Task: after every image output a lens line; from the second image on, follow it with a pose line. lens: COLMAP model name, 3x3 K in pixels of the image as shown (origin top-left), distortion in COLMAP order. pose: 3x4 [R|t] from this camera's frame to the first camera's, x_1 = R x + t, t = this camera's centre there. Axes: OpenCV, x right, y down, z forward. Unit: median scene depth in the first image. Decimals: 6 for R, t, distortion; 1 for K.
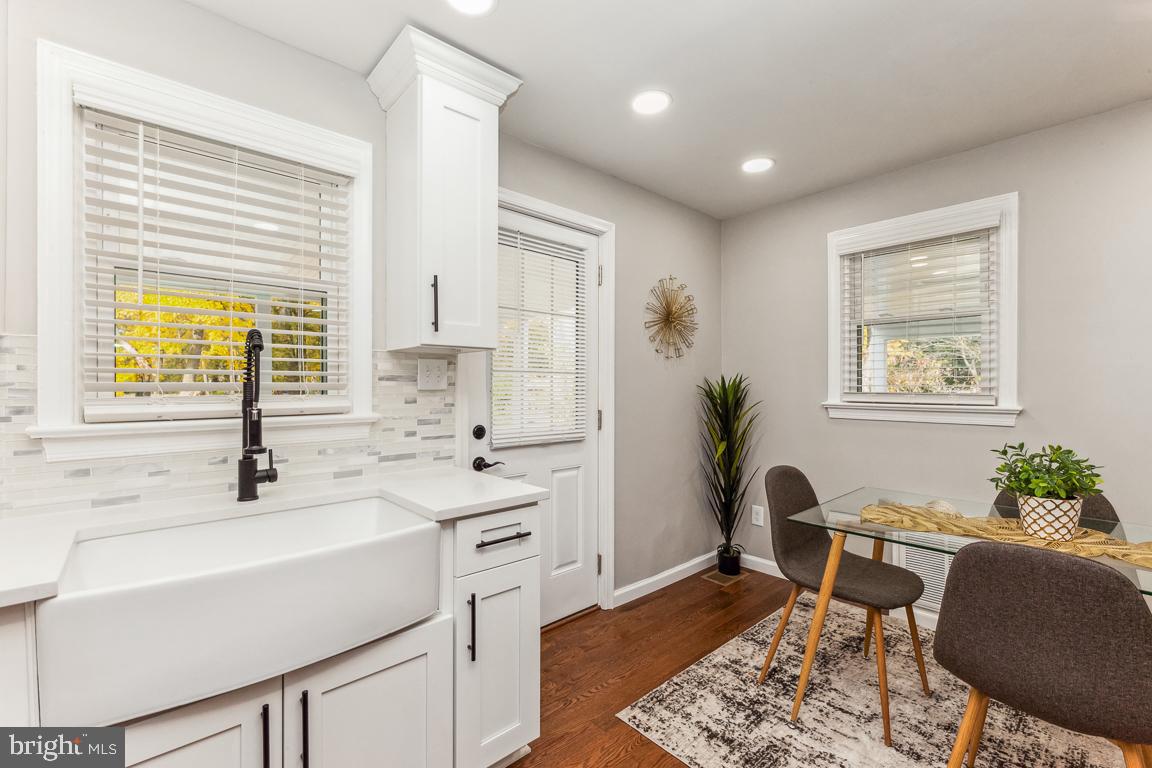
lens RADIAL K [[494.7, 0, 576.0], [0, 494.7, 384.0], [0, 0, 1]] dist [-0.000057, -0.000001]
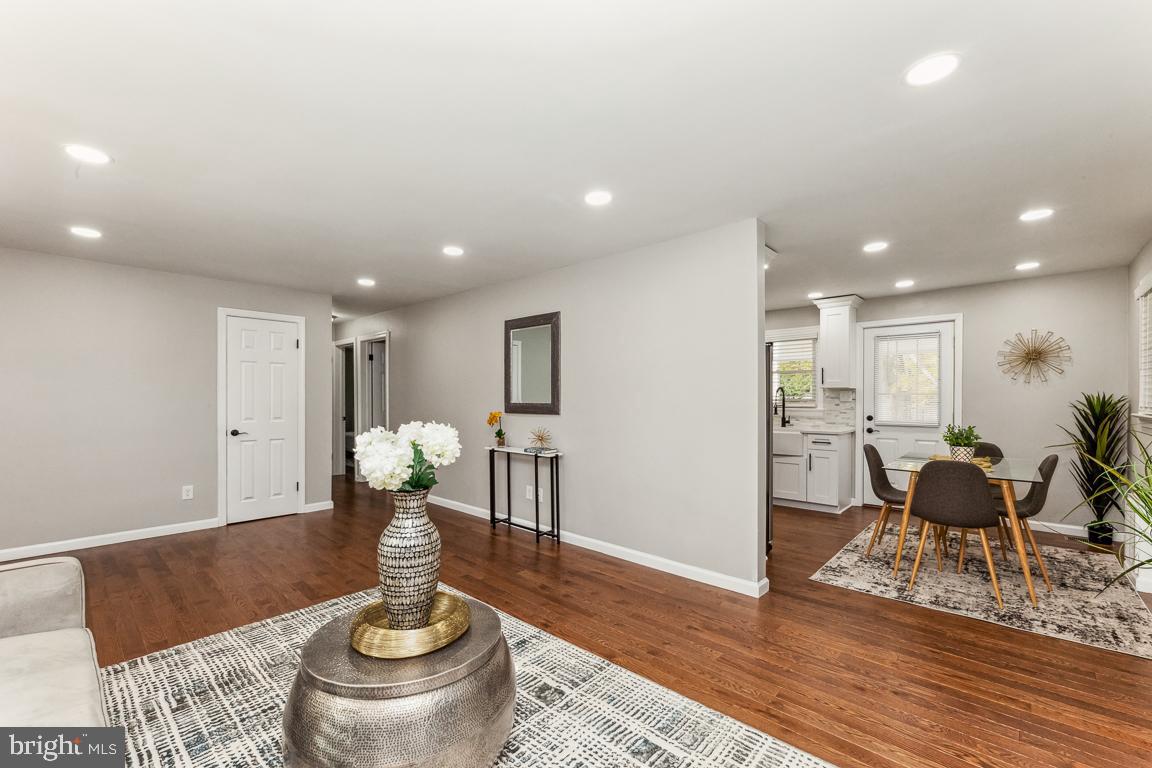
lens RADIAL K [[479.4, 0, 576.6], [0, 479.4, 395.3], [0, 0, 1]] dist [0.000277, -0.000045]
pose [[0.109591, -0.007620, -0.993948, 2.373490], [0.000868, 0.999971, -0.007571, -0.003454], [0.993976, -0.000033, 0.109594, -0.881835]]
